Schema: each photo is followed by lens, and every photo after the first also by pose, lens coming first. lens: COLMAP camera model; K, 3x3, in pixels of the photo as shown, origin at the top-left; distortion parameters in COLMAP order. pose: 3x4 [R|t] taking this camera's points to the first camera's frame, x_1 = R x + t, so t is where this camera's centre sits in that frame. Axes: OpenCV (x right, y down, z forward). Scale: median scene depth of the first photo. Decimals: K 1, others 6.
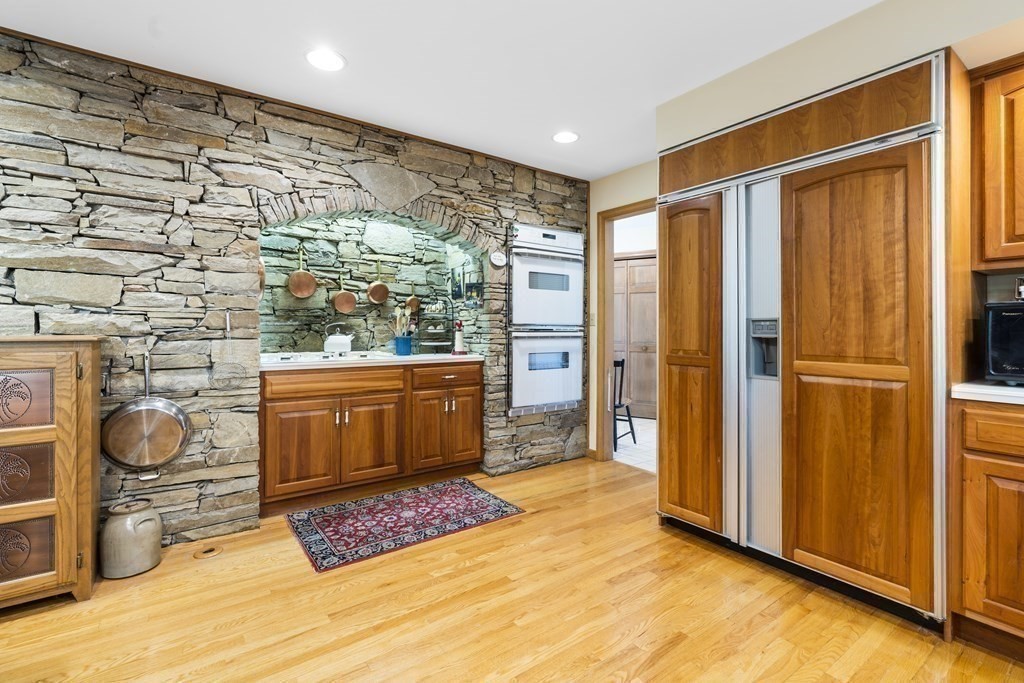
lens RADIAL K [[465.4, 0, 518.0], [0, 465.4, 326.9], [0, 0, 1]] dist [-0.001778, 0.001270]
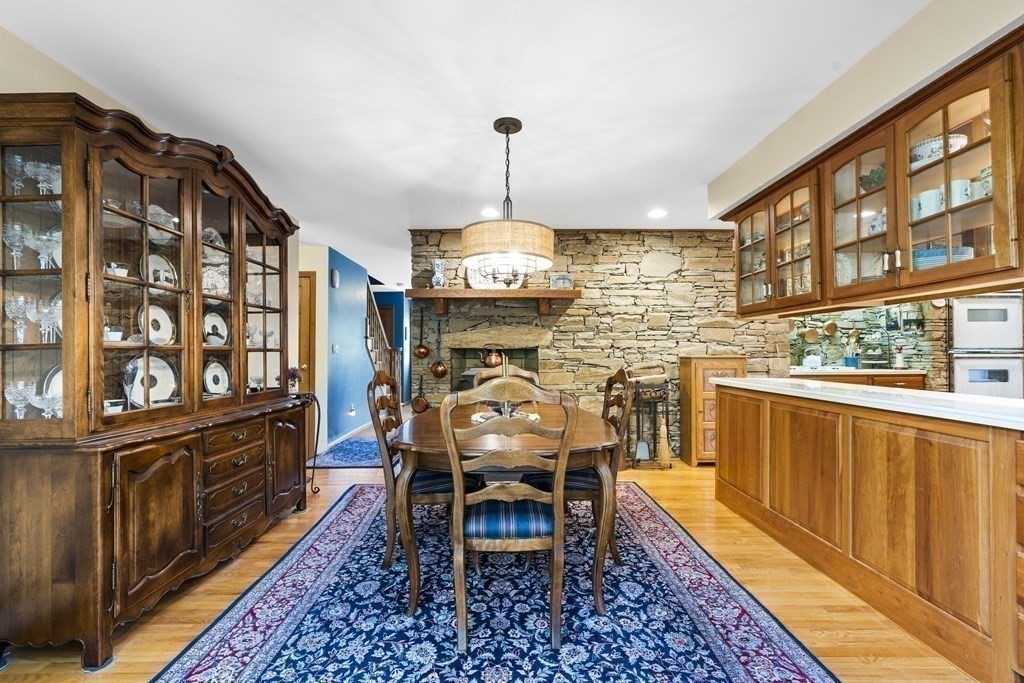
lens RADIAL K [[465.4, 0, 509.9], [0, 465.4, 342.6], [0, 0, 1]] dist [-0.001778, 0.001270]
pose [[0.819532, -0.016040, -0.572809, -0.301178], [0.007307, 0.999819, -0.017543, -0.007309], [0.572987, 0.010192, 0.819501, -0.895427]]
